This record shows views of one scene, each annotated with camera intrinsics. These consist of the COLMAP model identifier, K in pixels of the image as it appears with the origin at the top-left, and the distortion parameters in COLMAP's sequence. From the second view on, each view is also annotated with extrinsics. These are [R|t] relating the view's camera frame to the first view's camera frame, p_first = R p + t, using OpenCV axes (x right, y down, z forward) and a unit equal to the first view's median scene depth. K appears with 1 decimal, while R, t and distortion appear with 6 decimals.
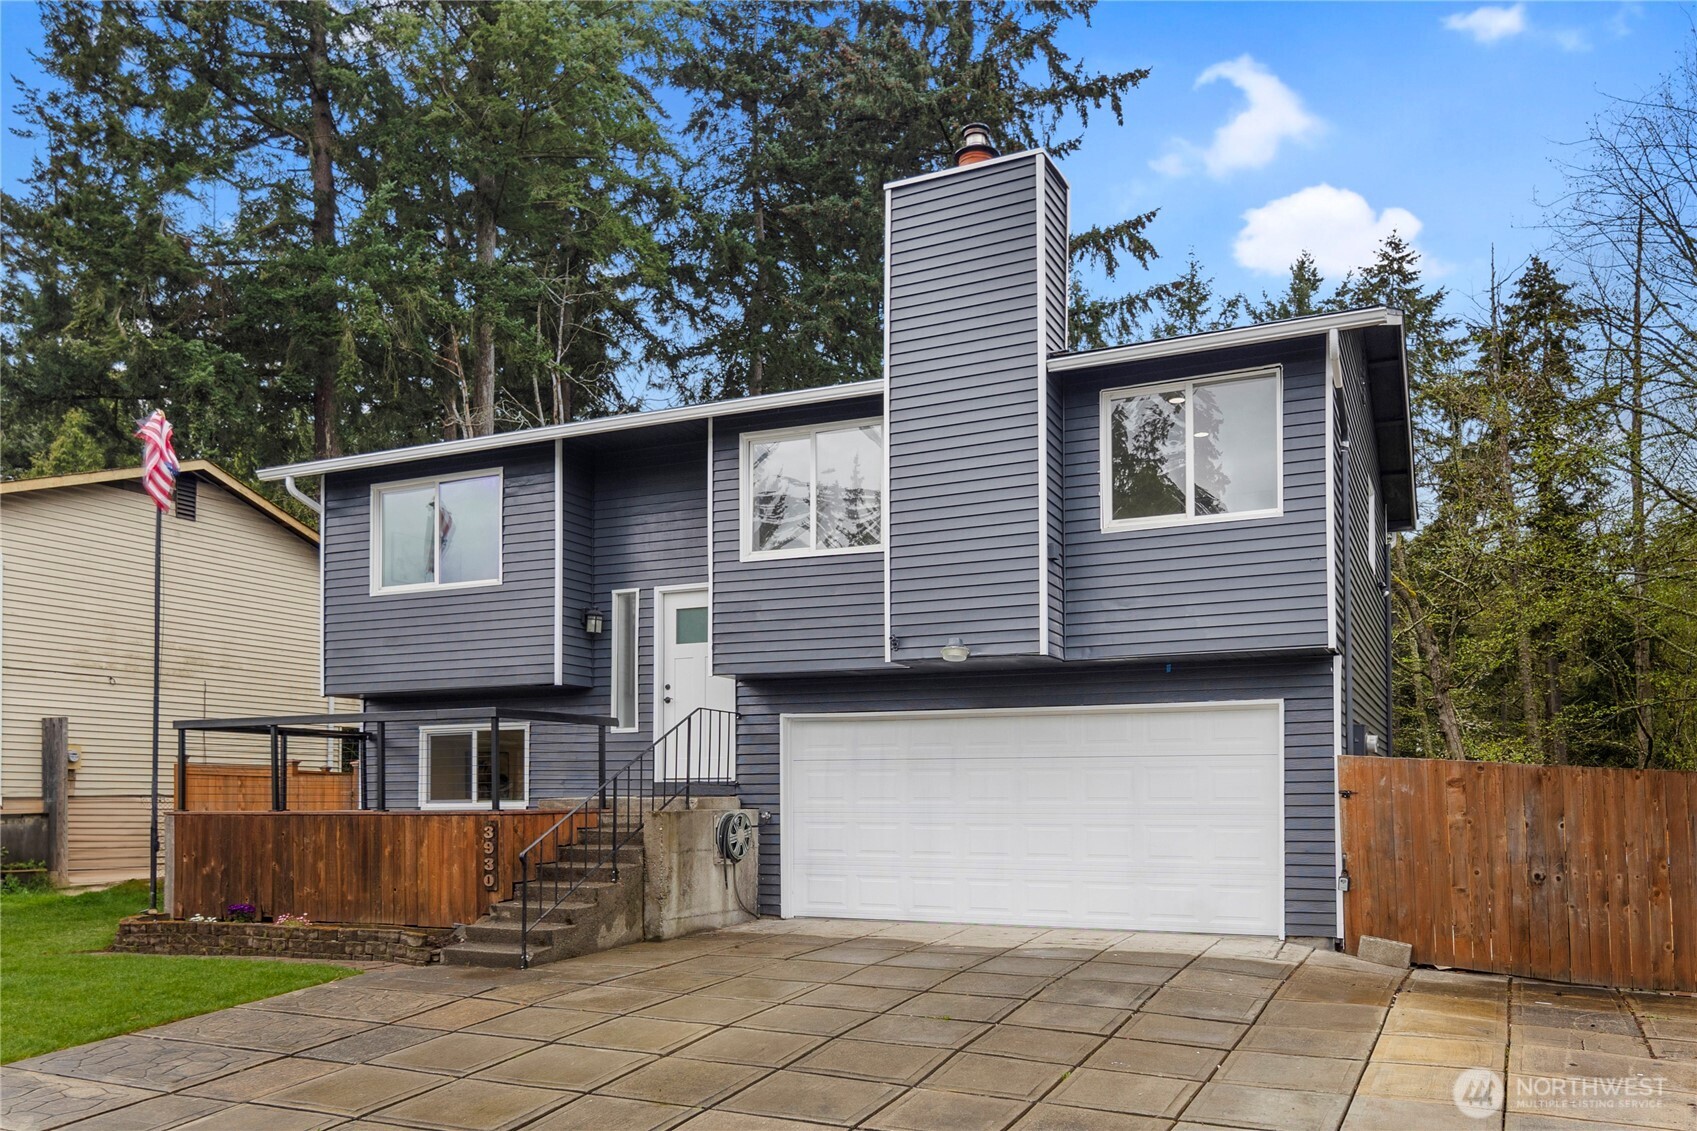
lens RADIAL K [[1313.6, 0, 885.3], [0, 1313.6, 573.5], [0, 0, 1]] dist [0.005538, -0.001883]
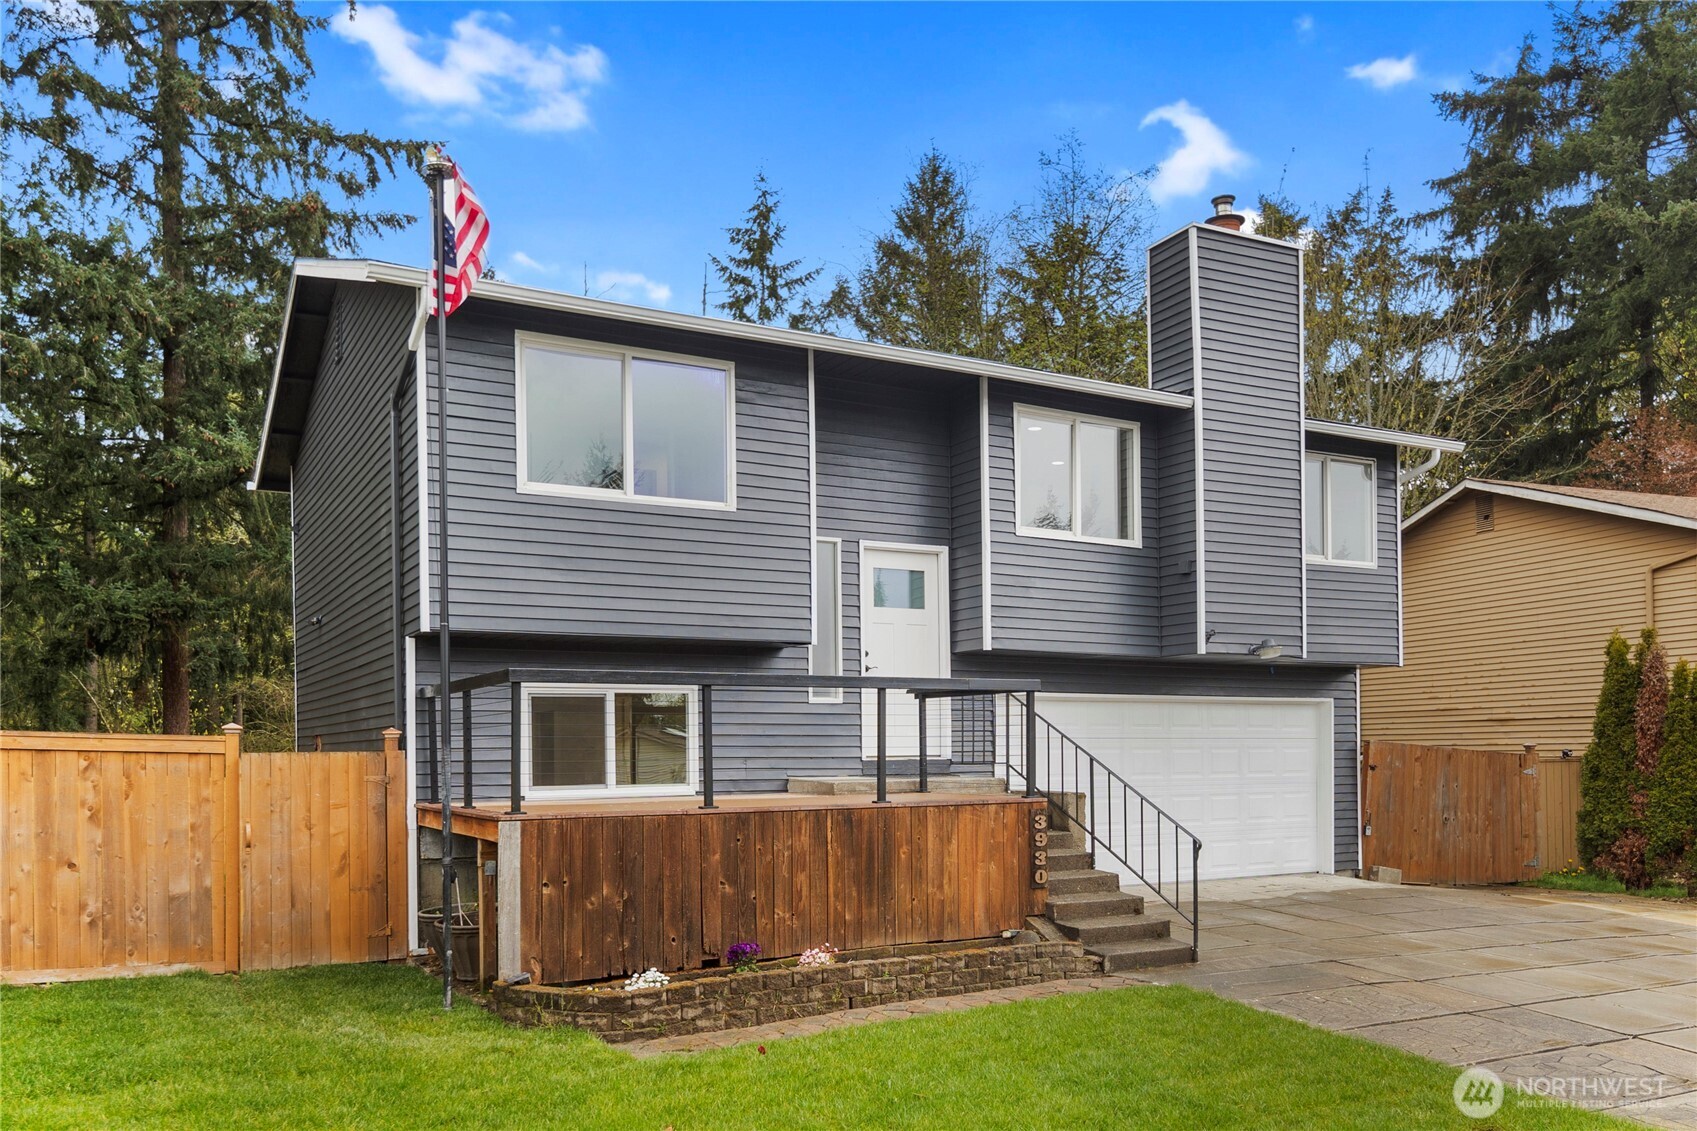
lens RADIAL K [[1289.5, 0, 887.0], [0, 1289.5, 562.1], [0, 0, 1]] dist [0.004853, 0.001732]
pose [[0.589289, 0.115063, 0.799687, -0.931022], [-0.131501, 0.990268, -0.045582, 0.067356], [-0.797149, -0.078299, 0.598685, 0.503269]]
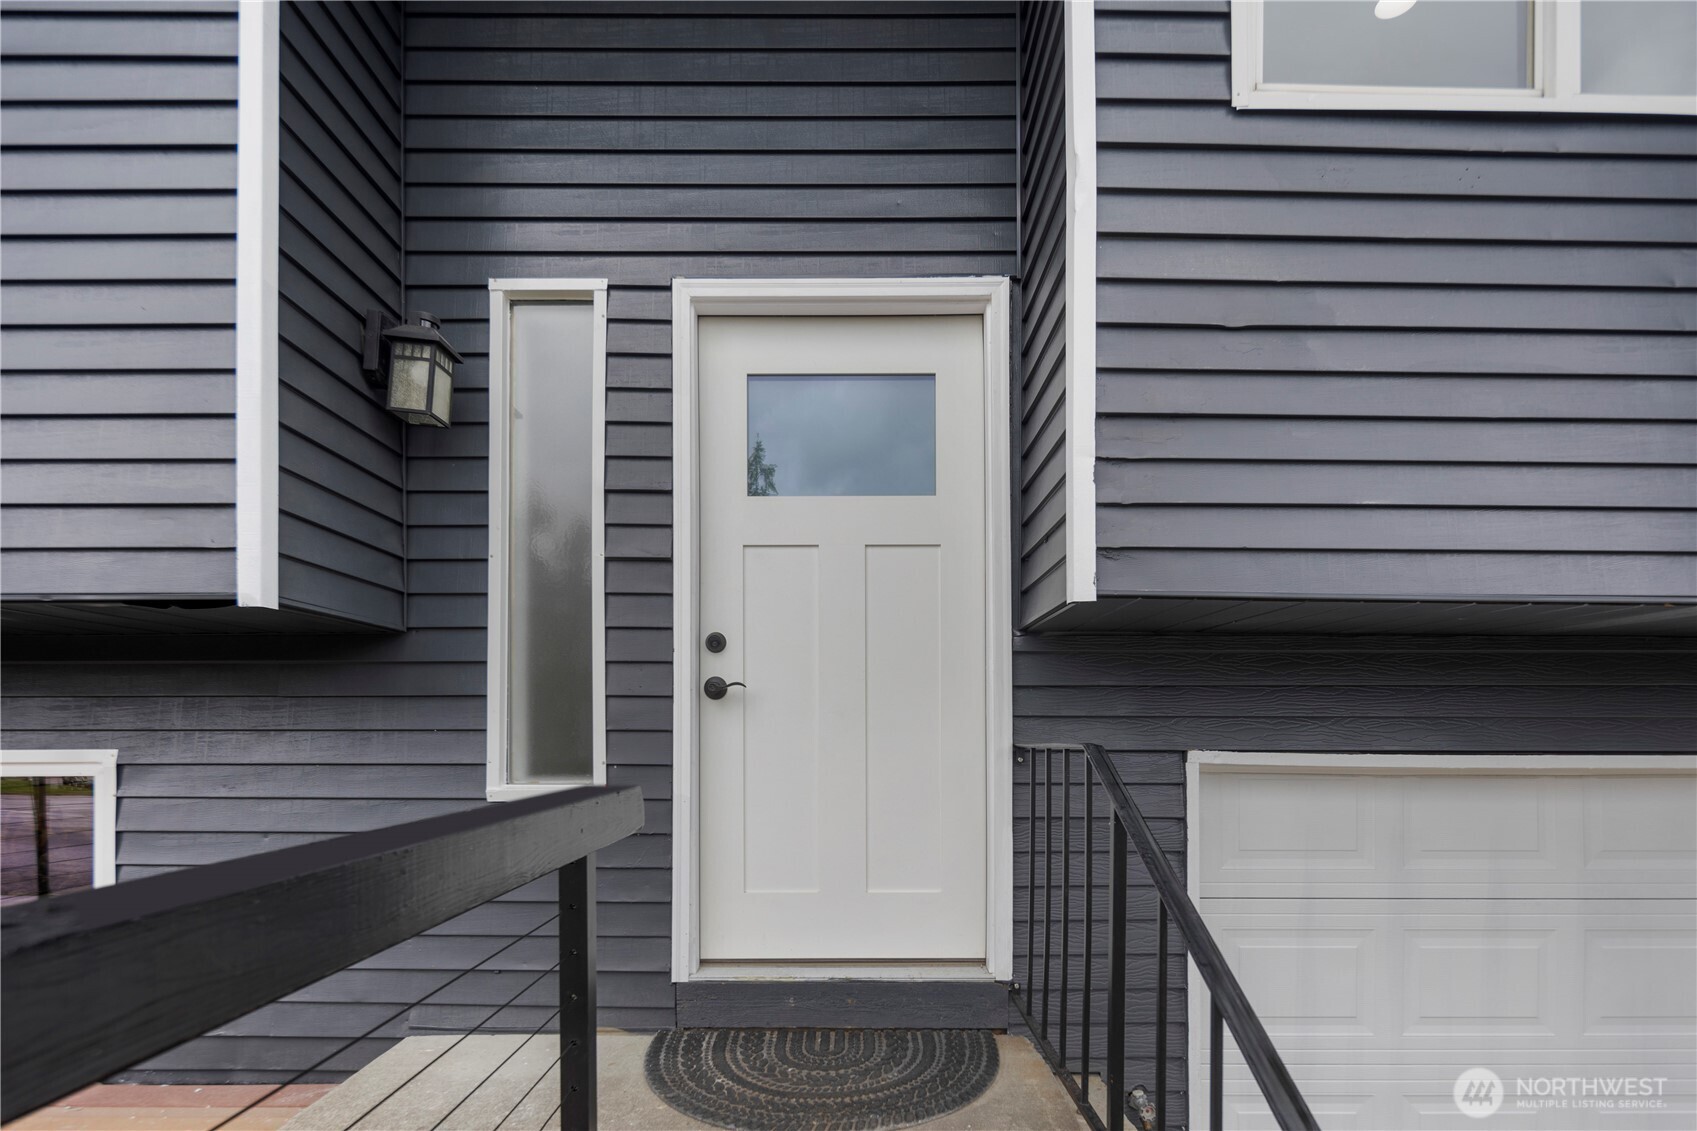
lens RADIAL K [[862.7, 0, 847.9], [0, 862.7, 718.8], [0, 0, 1]] dist [0.001623, 0.000420]
pose [[0.911891, 0.015255, 0.410149, -0.232263], [-0.072555, 0.989562, 0.124508, 0.082922], [-0.403969, -0.143297, 0.903480, 0.877010]]
